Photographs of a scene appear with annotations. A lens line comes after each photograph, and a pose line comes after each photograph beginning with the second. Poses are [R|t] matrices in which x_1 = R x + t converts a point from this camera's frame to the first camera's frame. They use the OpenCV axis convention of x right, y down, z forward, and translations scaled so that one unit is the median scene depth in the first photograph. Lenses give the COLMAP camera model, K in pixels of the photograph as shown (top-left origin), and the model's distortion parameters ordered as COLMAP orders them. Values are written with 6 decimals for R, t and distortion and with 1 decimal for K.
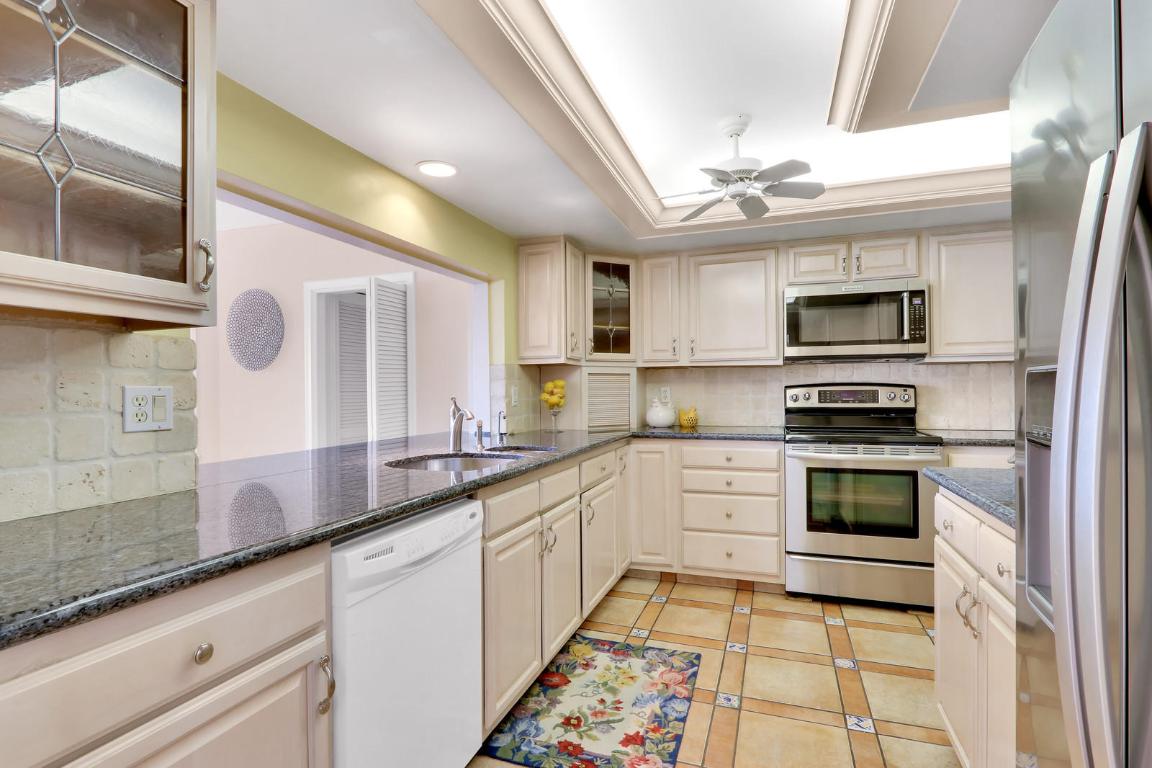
lens RADIAL K [[556.9, 0, 576.0], [0, 556.9, 384.0], [0, 0, 1]] dist [-0.001208, -0.000252]
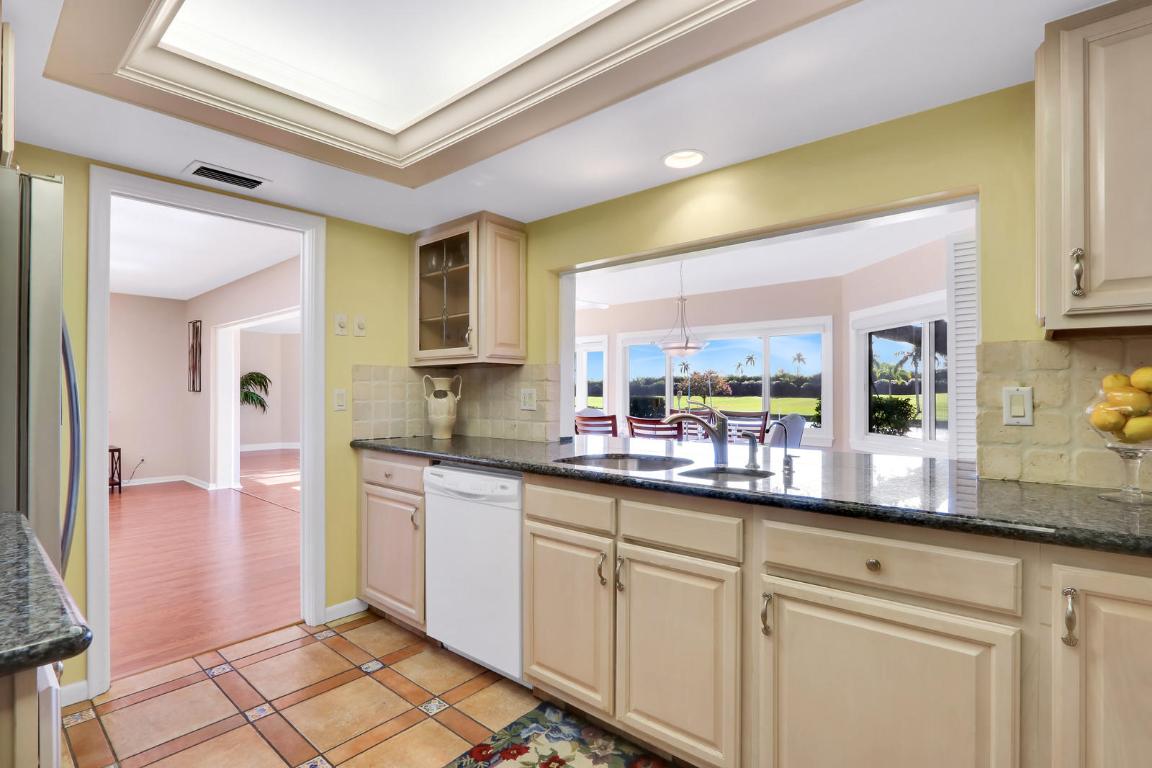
lens RADIAL K [[556.9, 0, 576.0], [0, 556.9, 384.0], [0, 0, 1]] dist [-0.001208, -0.000252]
pose [[-0.359095, -0.004310, -0.933291, 0.866667], [0.010981, 0.999901, -0.008843, 0.004559], [0.933237, -0.013424, -0.359012, 1.441276]]
